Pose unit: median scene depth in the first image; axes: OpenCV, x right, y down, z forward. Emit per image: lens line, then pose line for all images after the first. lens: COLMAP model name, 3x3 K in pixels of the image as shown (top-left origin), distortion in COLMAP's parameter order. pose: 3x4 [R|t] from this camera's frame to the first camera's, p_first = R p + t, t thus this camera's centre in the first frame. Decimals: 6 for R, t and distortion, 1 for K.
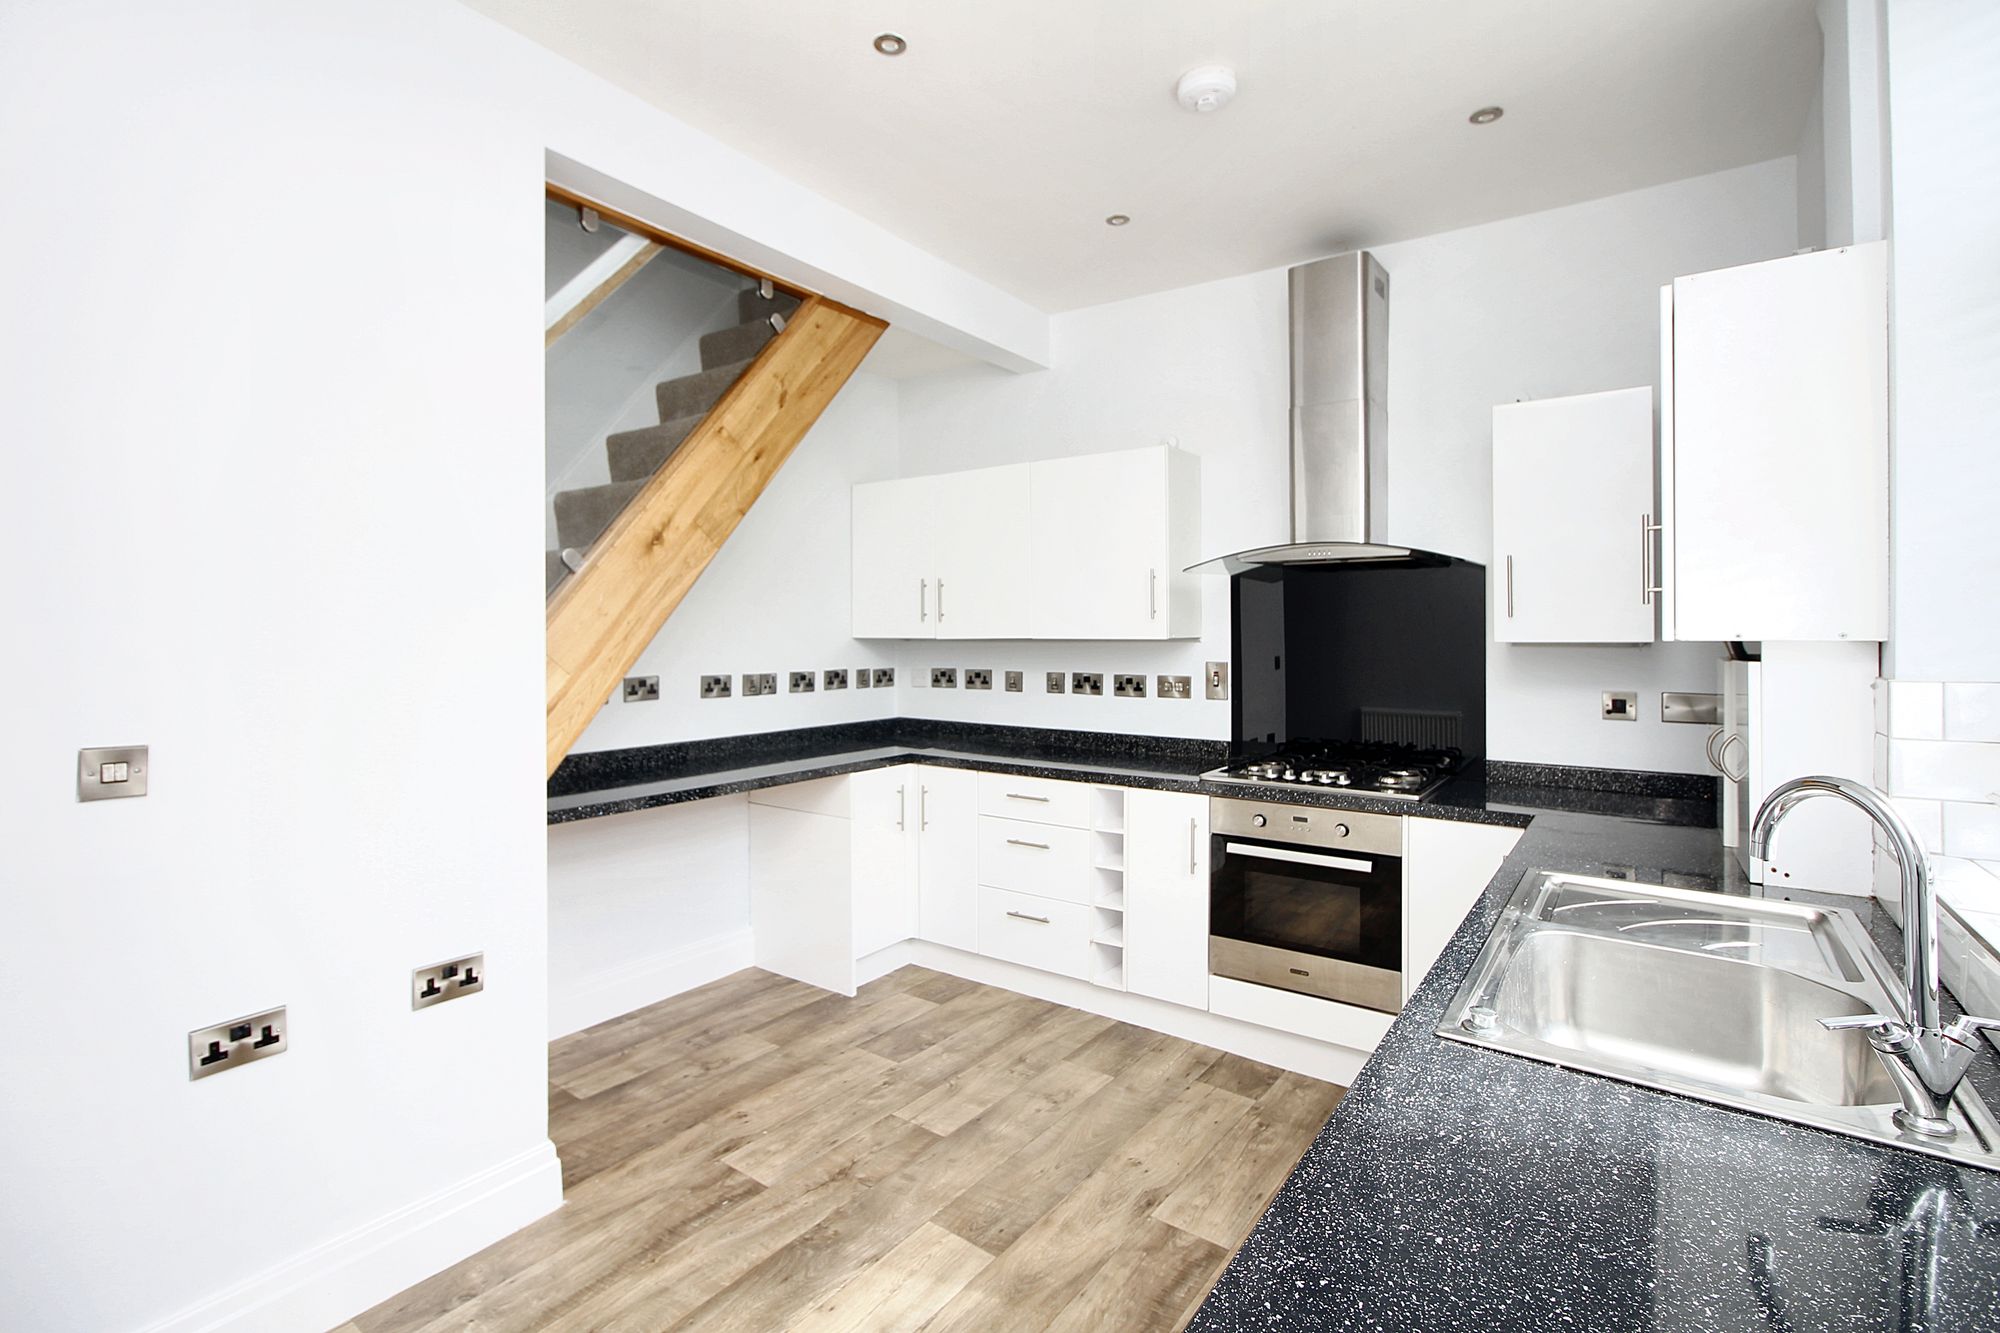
lens RADIAL K [[912.4, 0, 991.2], [0, 912.4, 620.4], [0, 0, 1]] dist [0.002912, 0.001667]
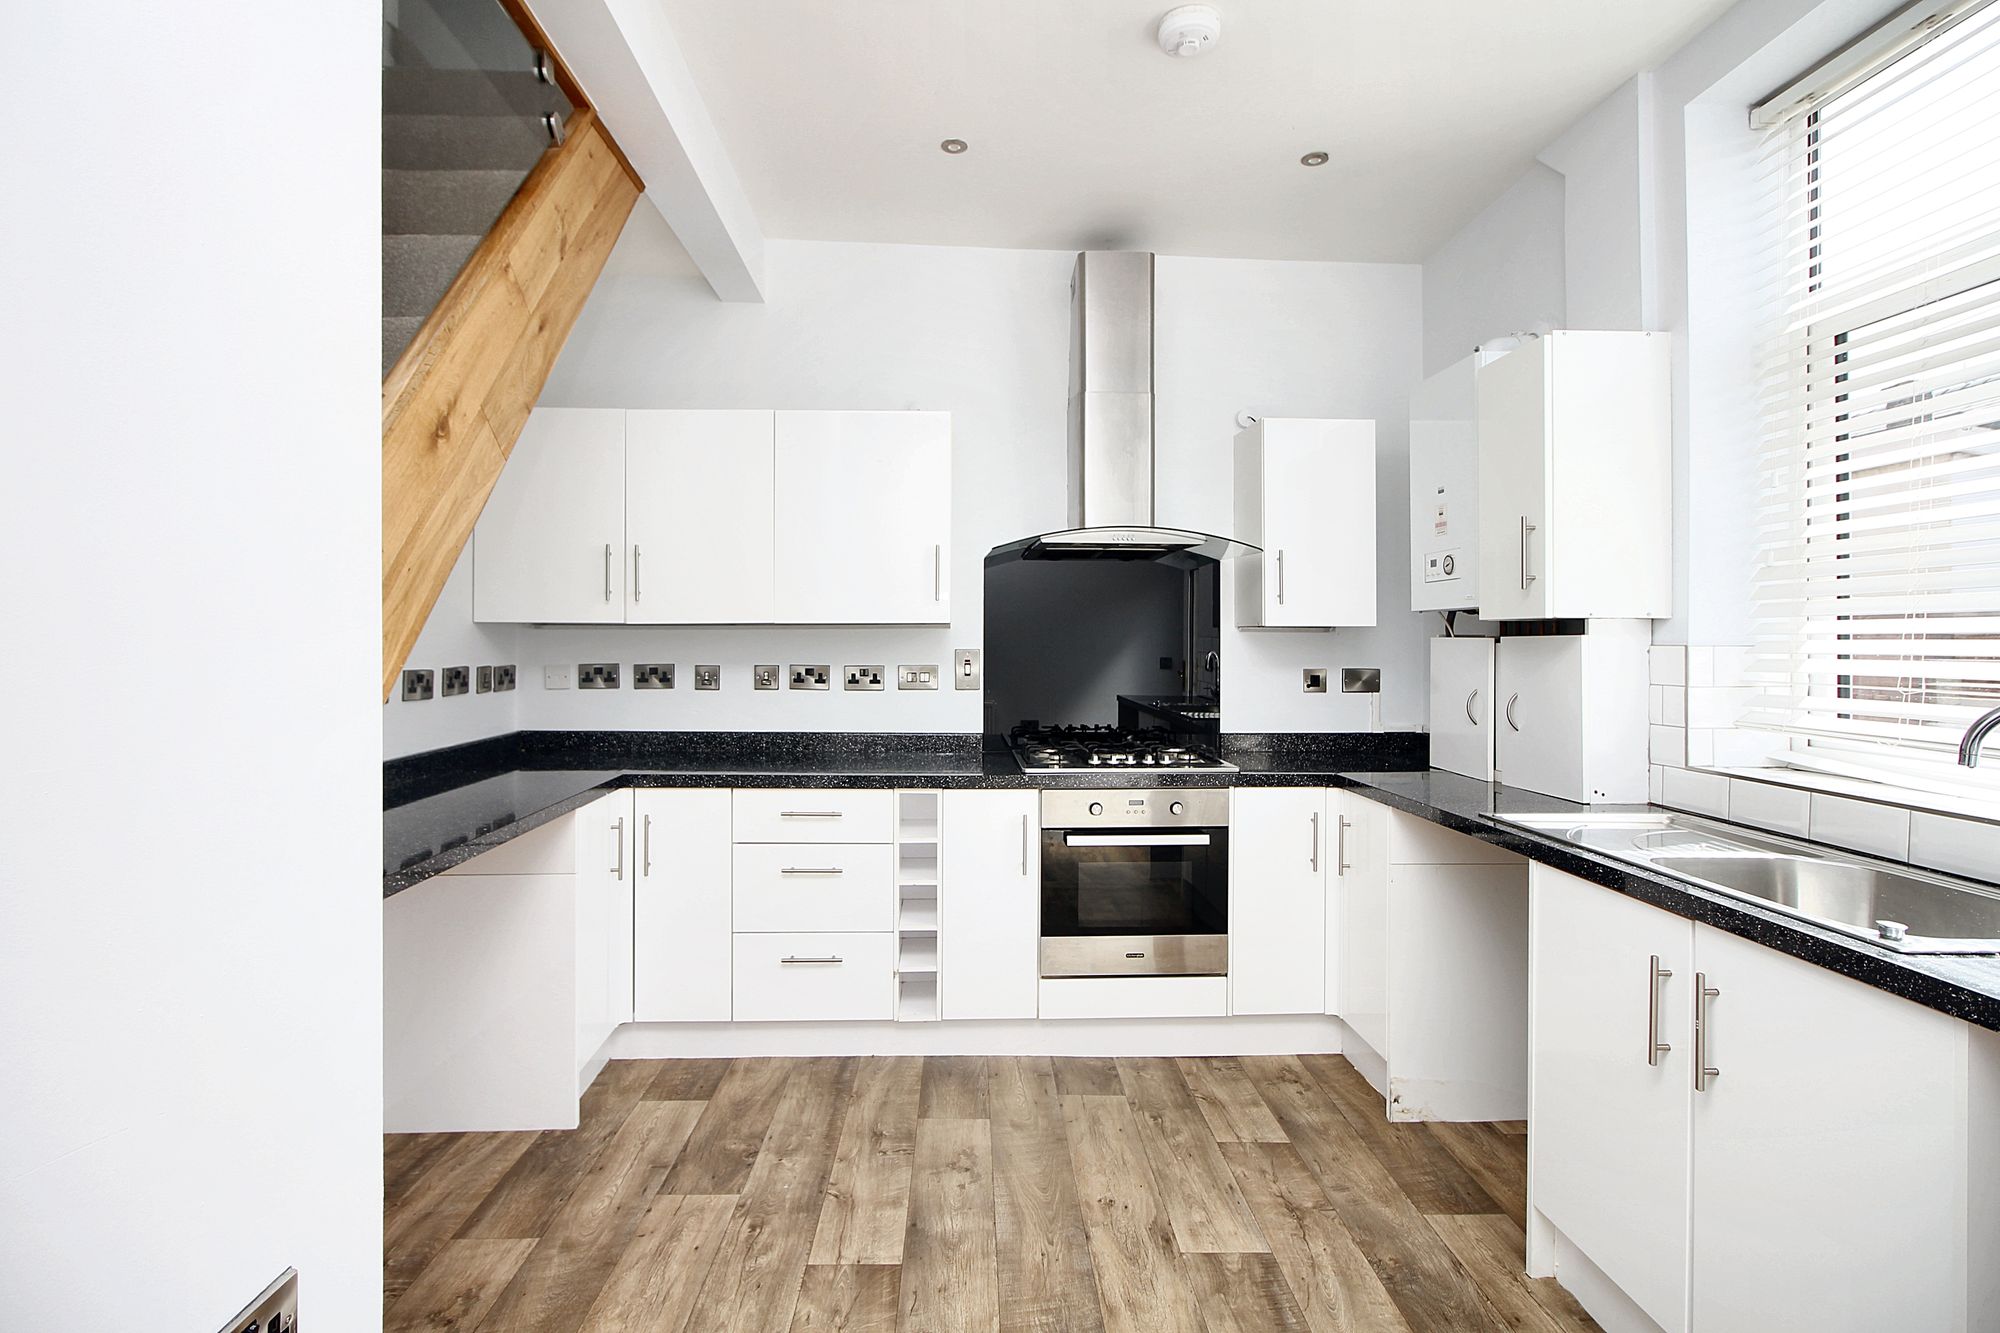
lens RADIAL K [[912.4, 0, 969.3], [0, 912.4, 626.1], [0, 0, 1]] dist [0.002912, 0.001667]
pose [[0.792515, 0.011778, 0.609739, -0.394260], [-0.012959, 0.999913, -0.002471, 0.027890], [-0.609715, -0.005944, 0.792599, 0.299761]]
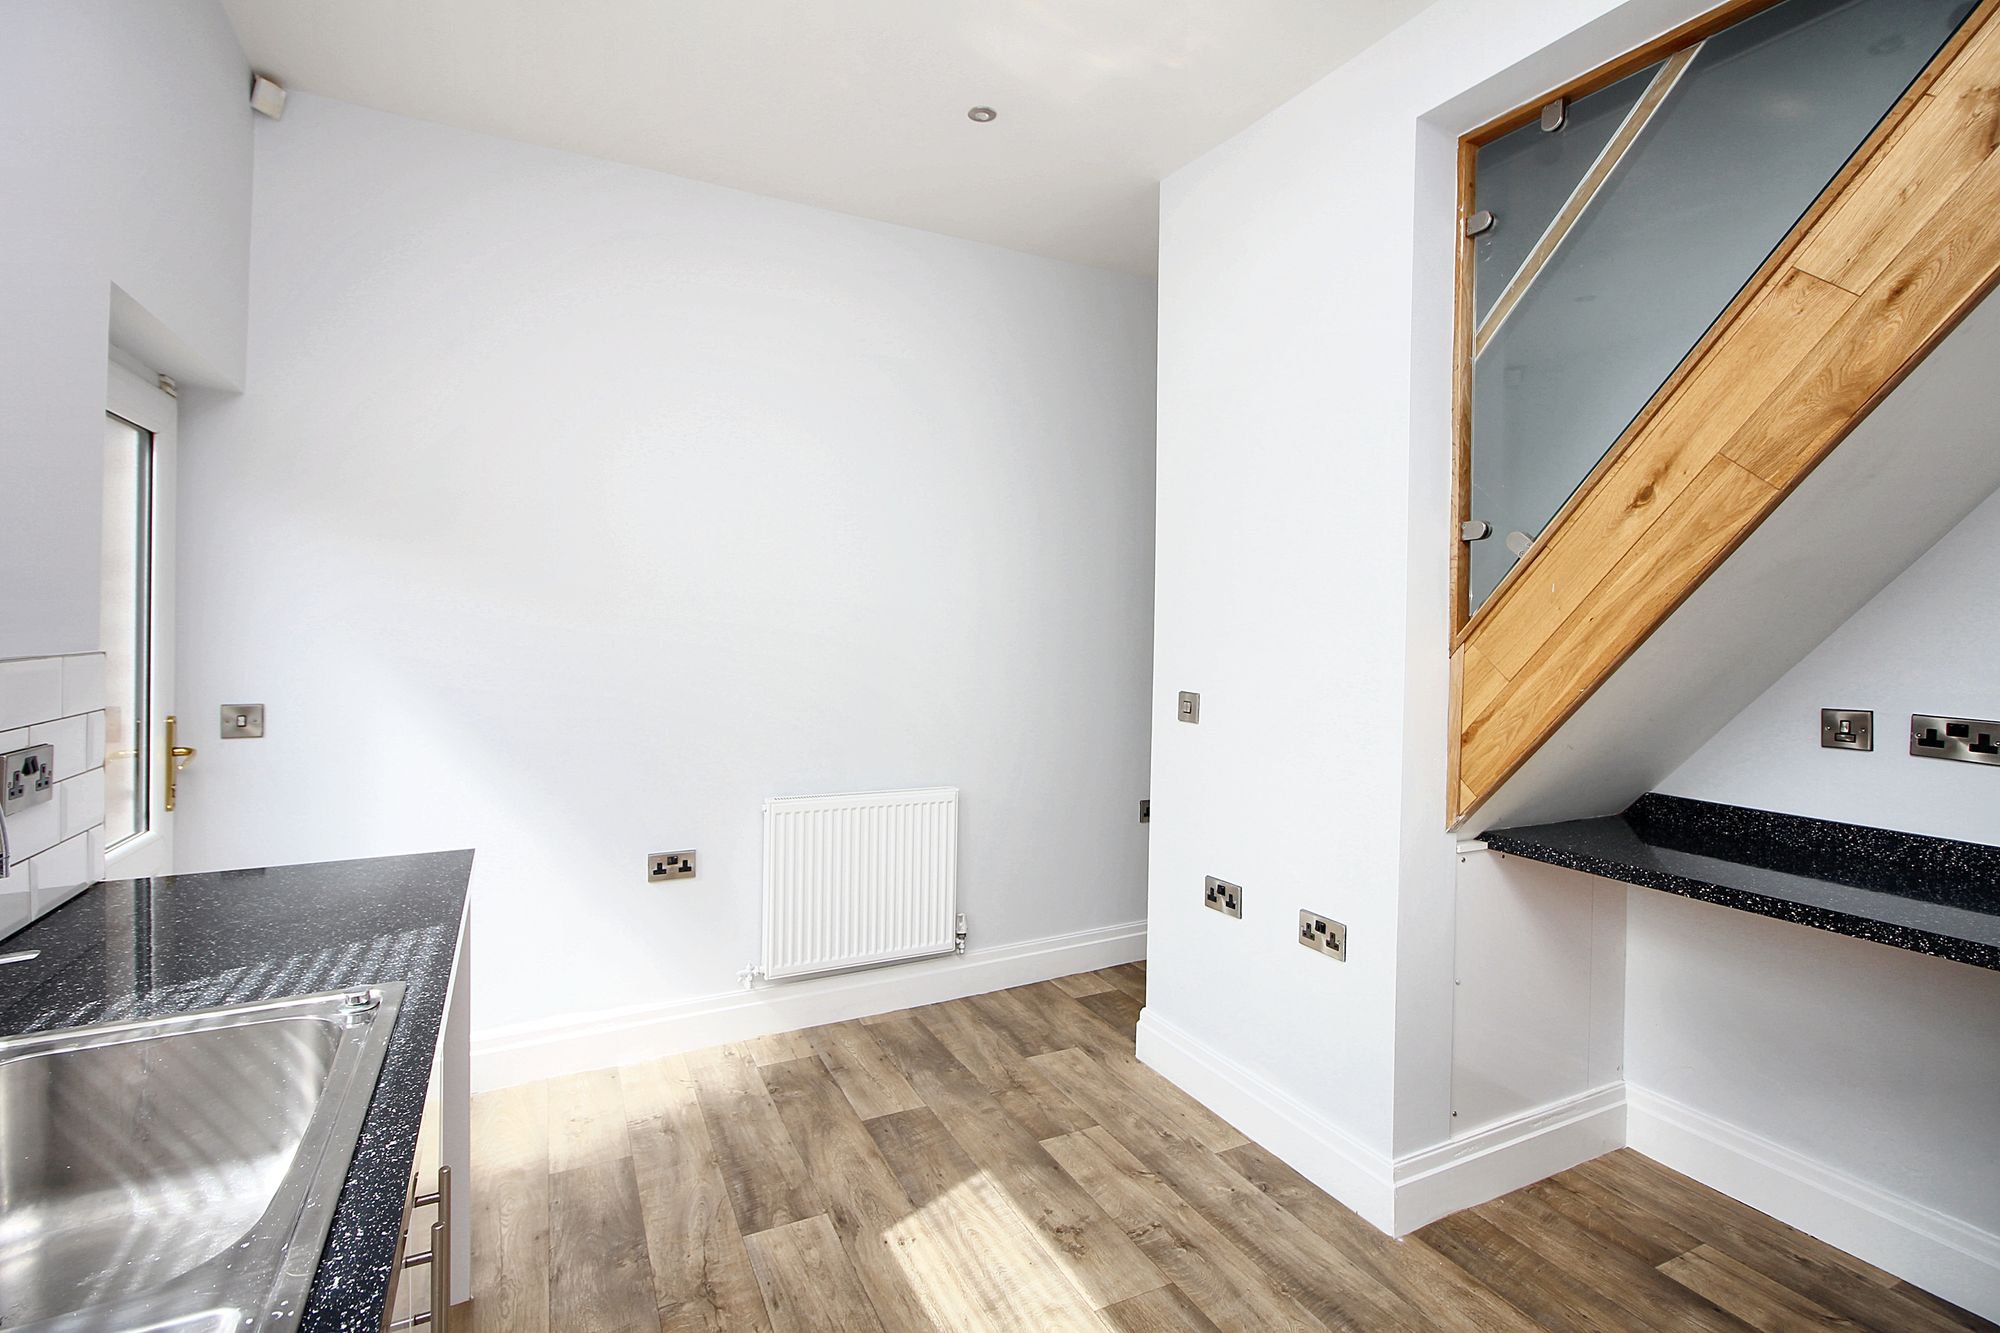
lens RADIAL K [[912.4, 0, 956.2], [0, 912.4, 653.3], [0, 0, 1]] dist [0.002912, 0.001667]
pose [[-0.476325, 0.010551, -0.879206, 0.696661], [0.009501, 0.999931, 0.006853, 0.029676], [0.879218, -0.005090, -0.476392, 1.147712]]
